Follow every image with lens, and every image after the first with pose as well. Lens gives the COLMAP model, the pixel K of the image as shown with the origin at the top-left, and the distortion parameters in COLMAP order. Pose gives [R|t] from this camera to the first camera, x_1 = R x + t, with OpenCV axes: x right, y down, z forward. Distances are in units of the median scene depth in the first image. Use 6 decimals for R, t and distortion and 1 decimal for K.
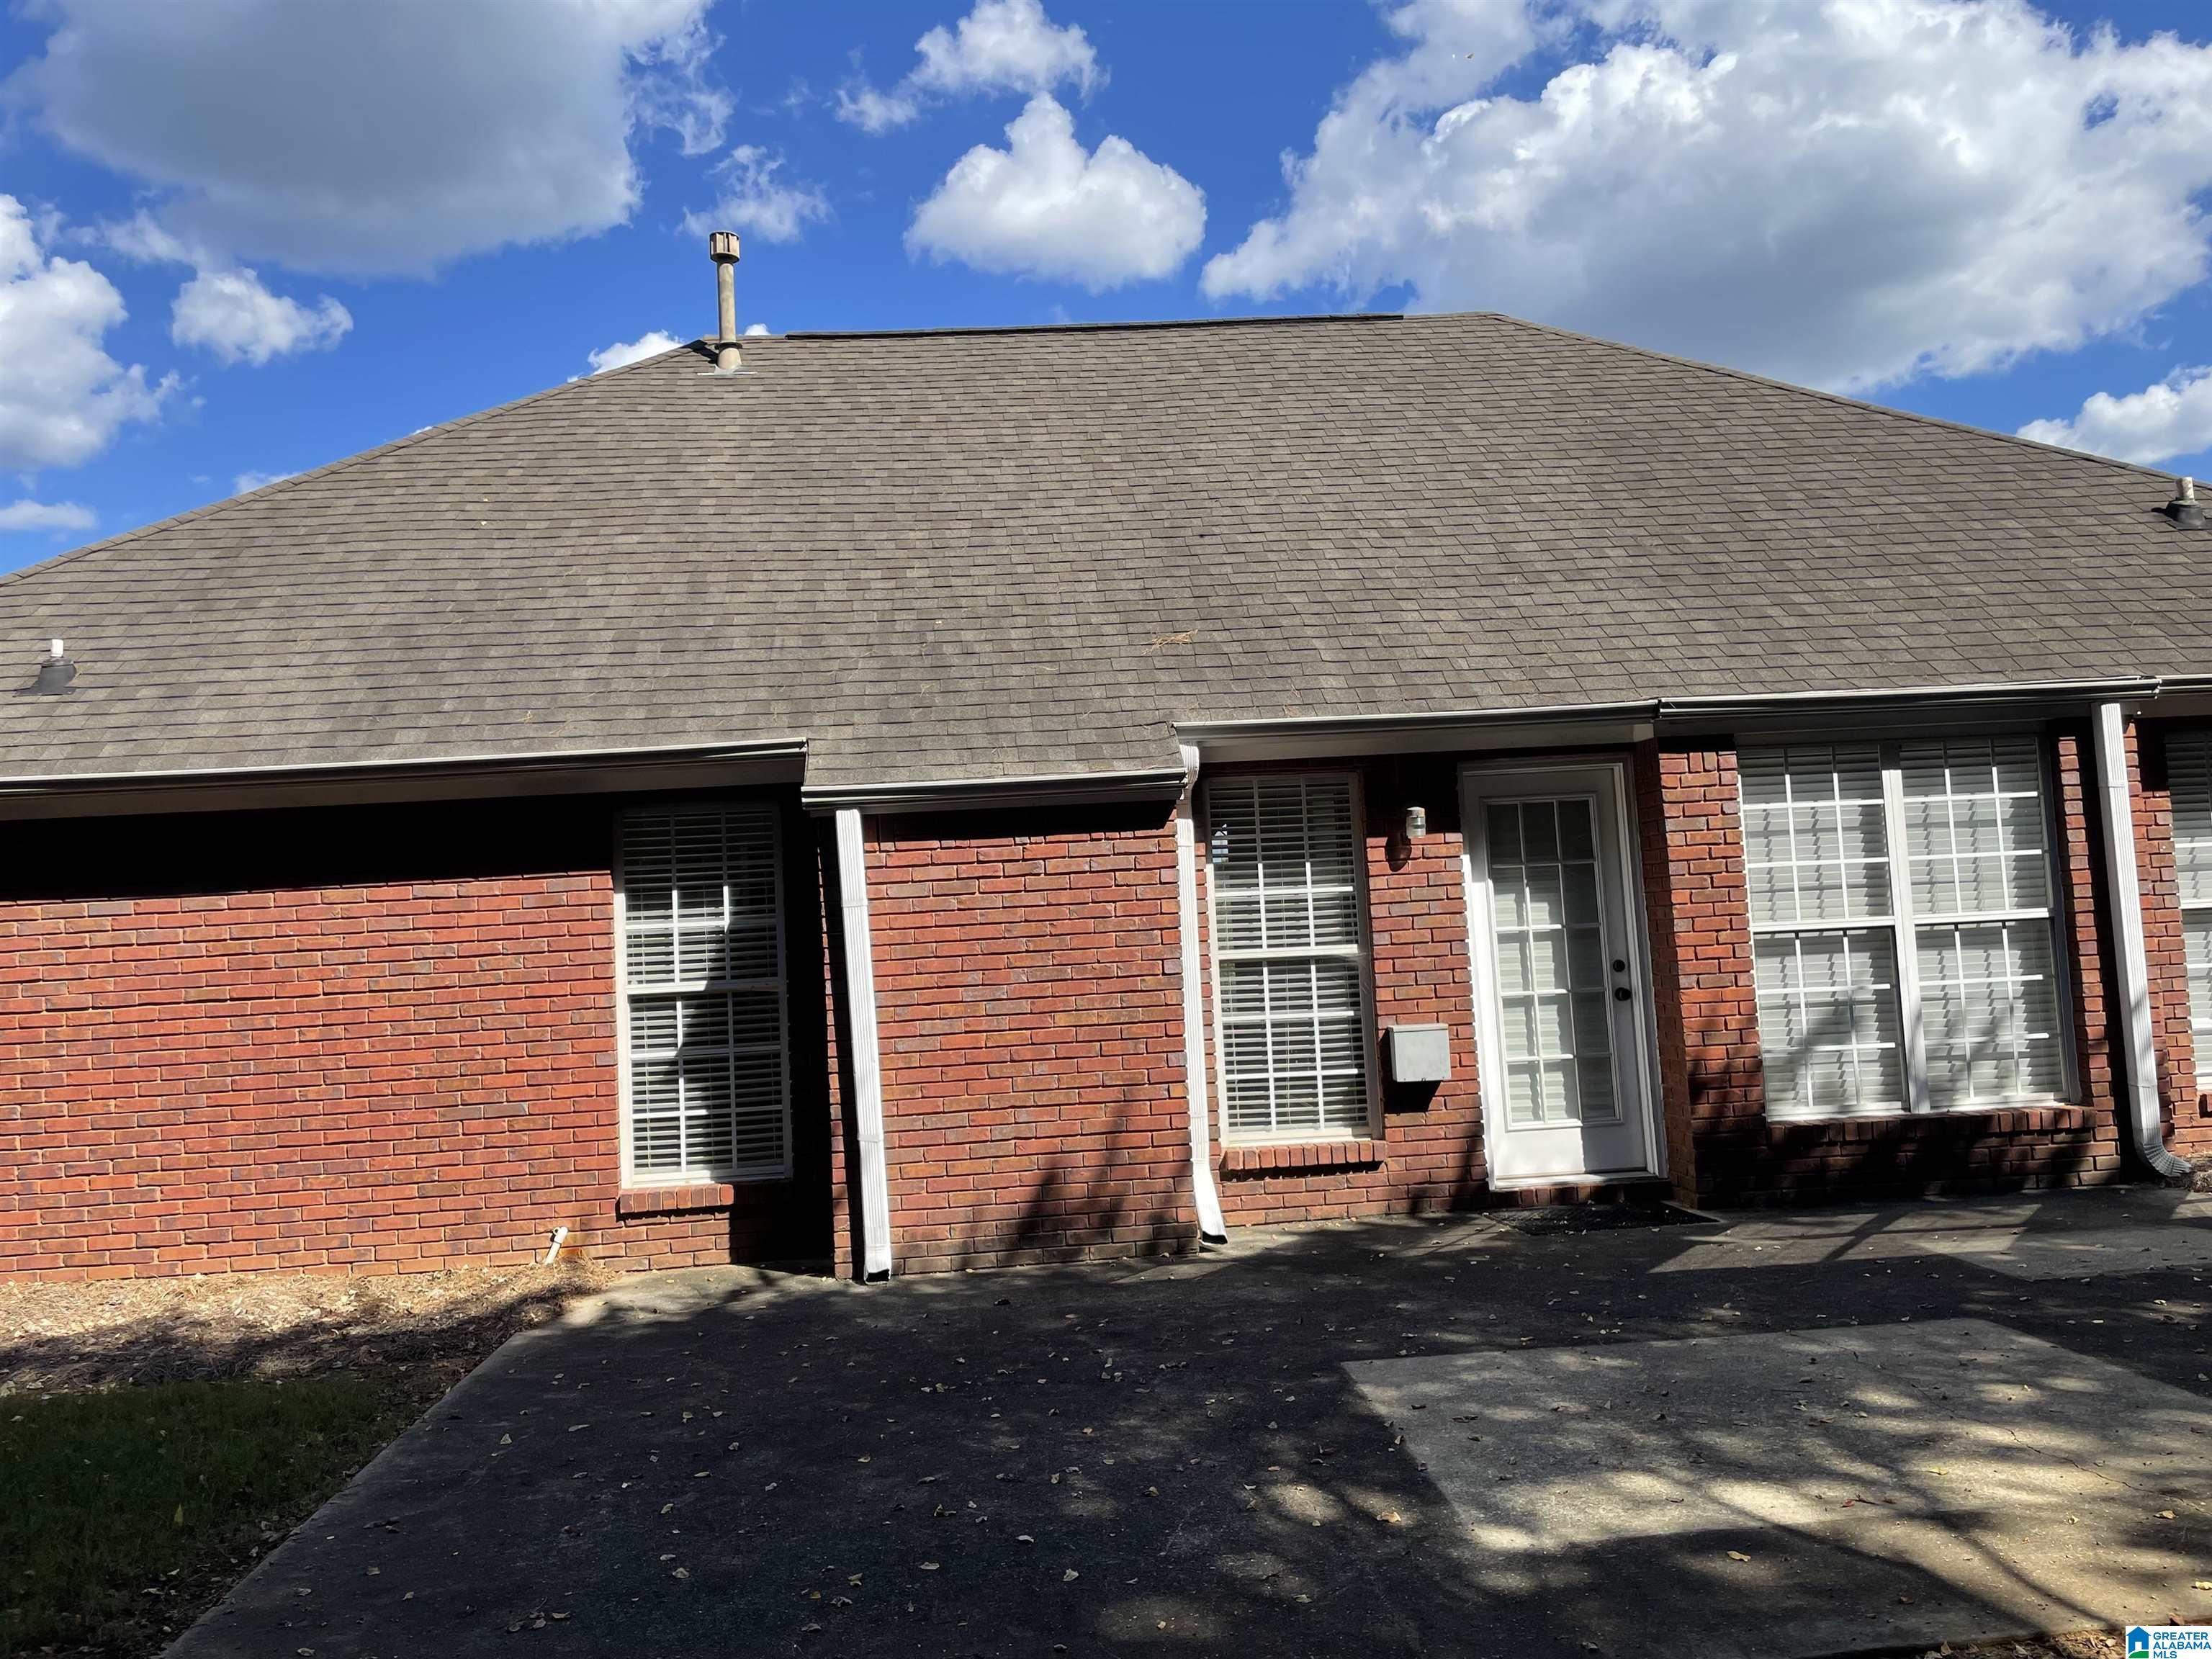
lens RADIAL K [[1604.9, 0, 1101.5], [0, 1604.9, 846.0], [0, 0, 1]] dist [0.090419, -0.117089]
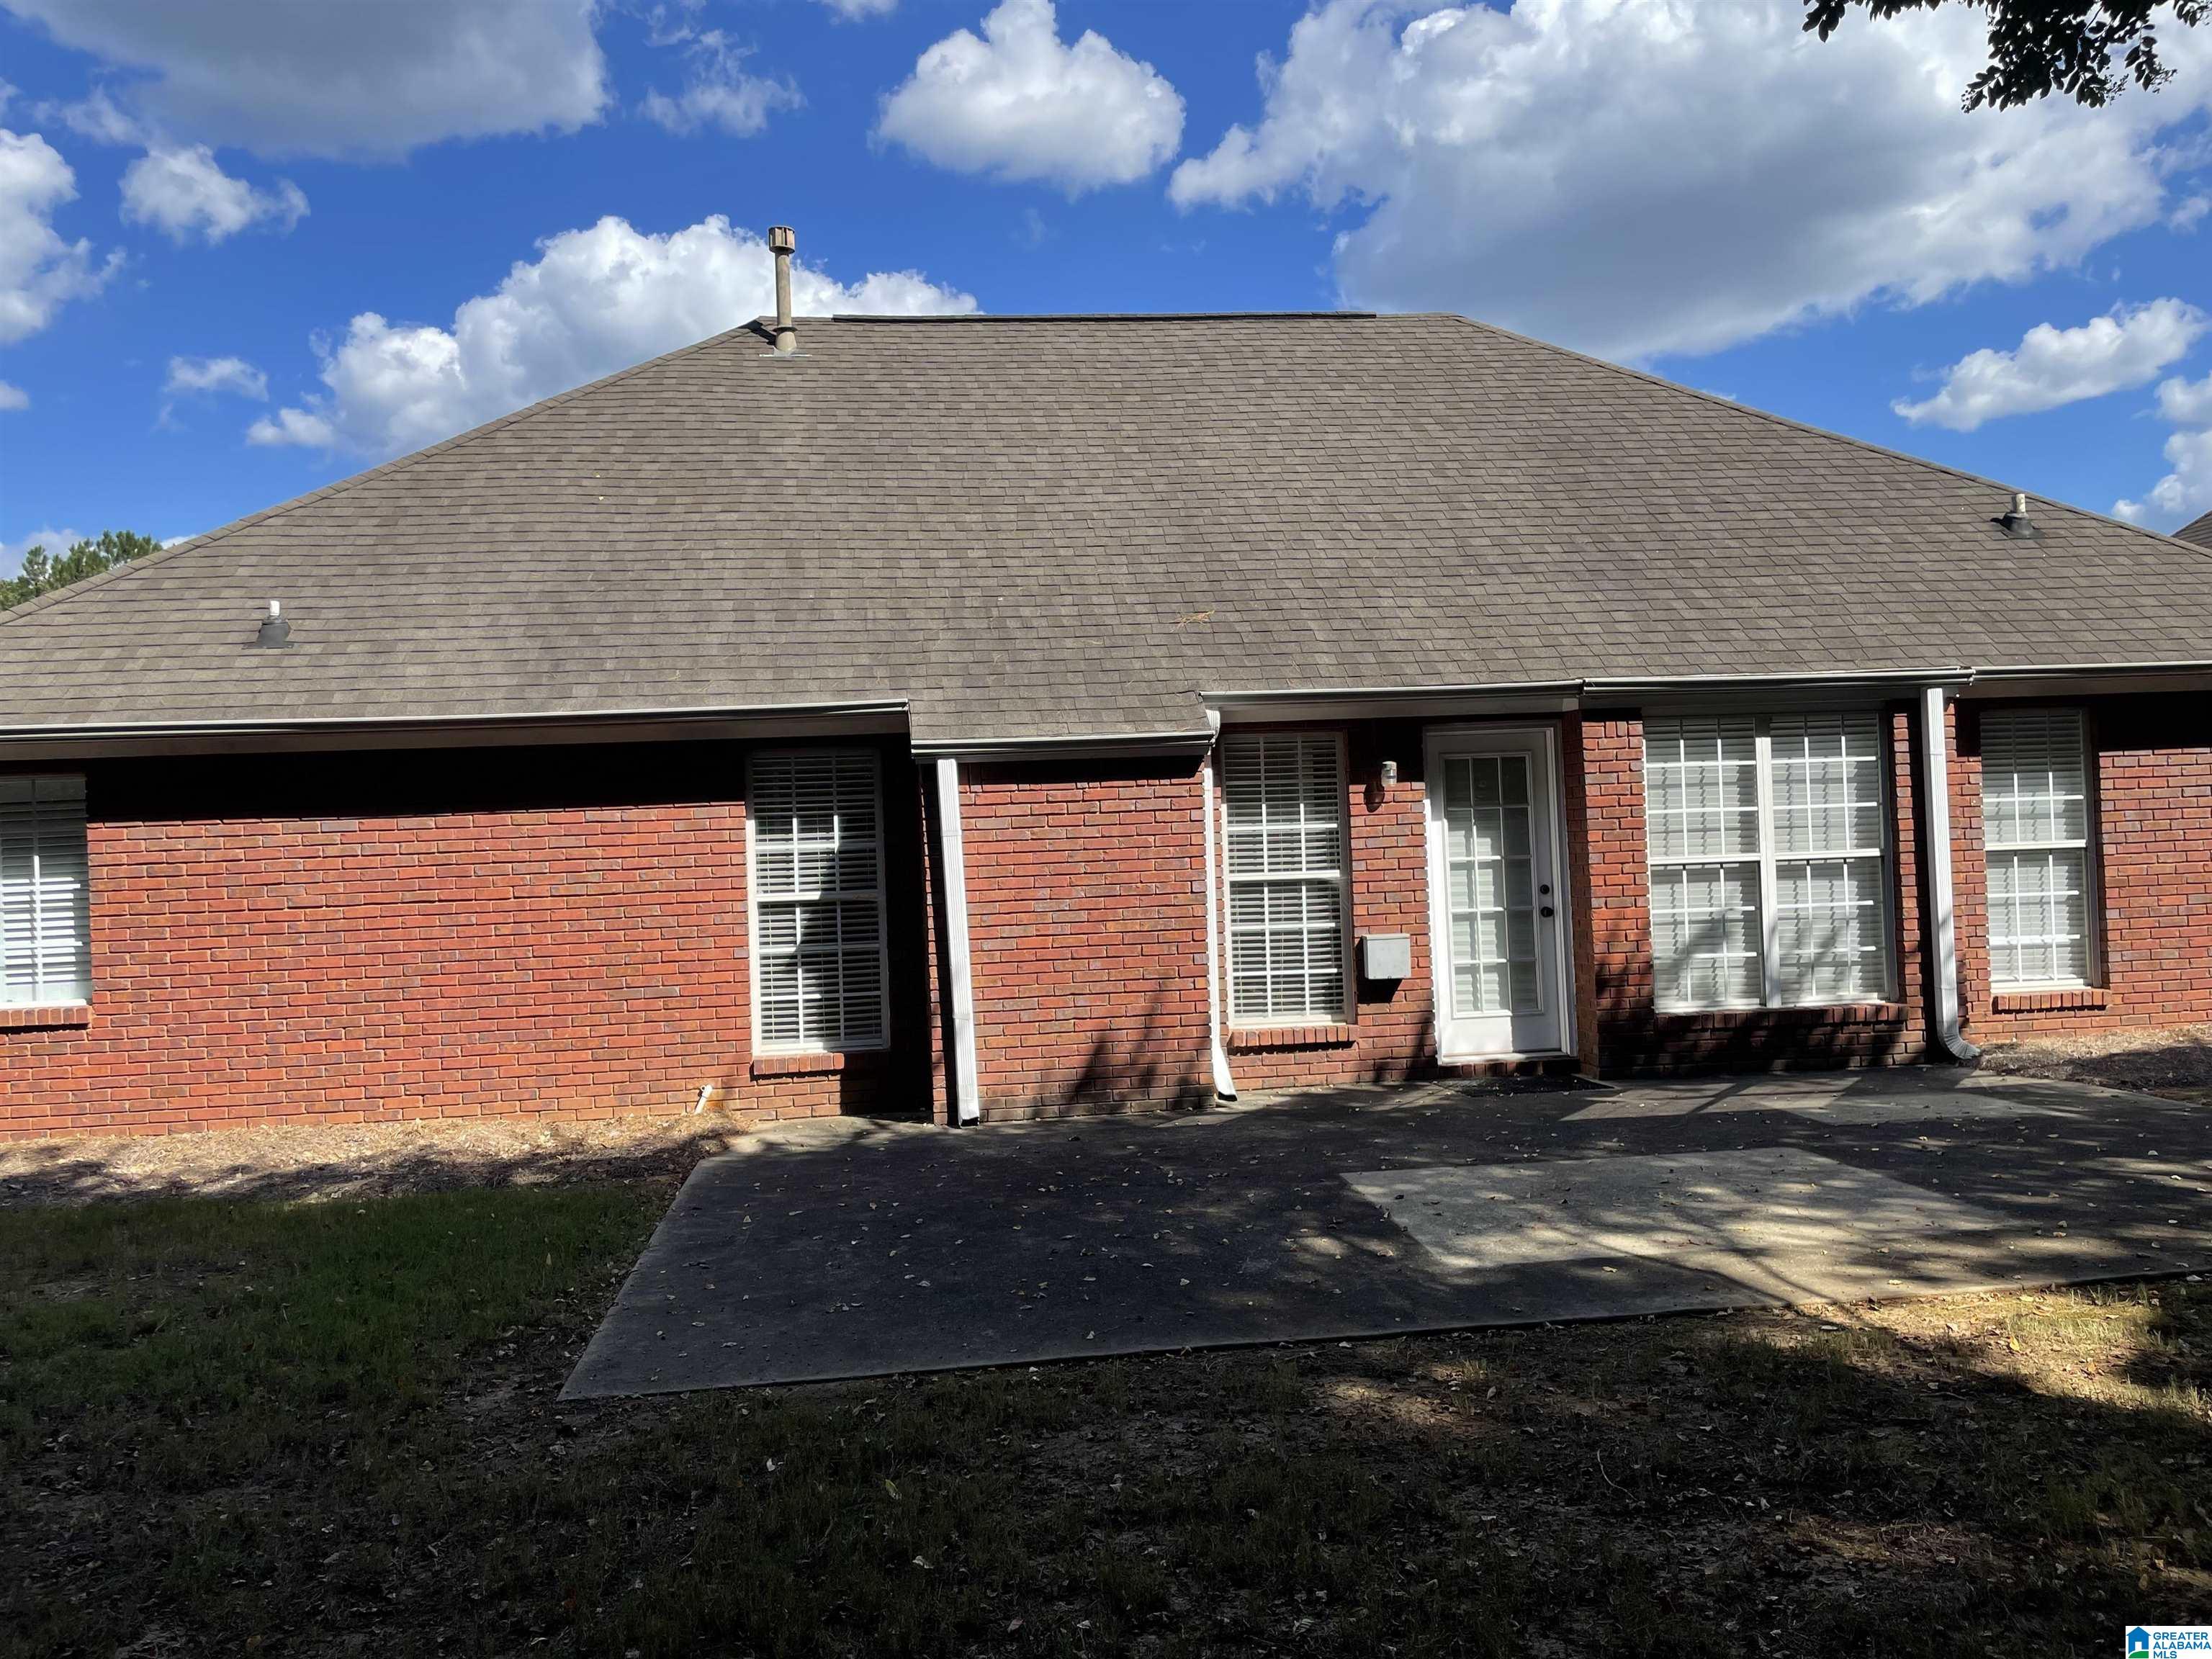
lens RADIAL K [[1604.9, 0, 1101.5], [0, 1604.9, 846.0], [0, 0, 1]] dist [0.090419, -0.117089]
pose [[0.998993, 0.015004, 0.042275, -0.079511], [-0.017378, 0.998260, 0.056340, -0.024869], [-0.041356, -0.057018, 0.997516, -0.240380]]
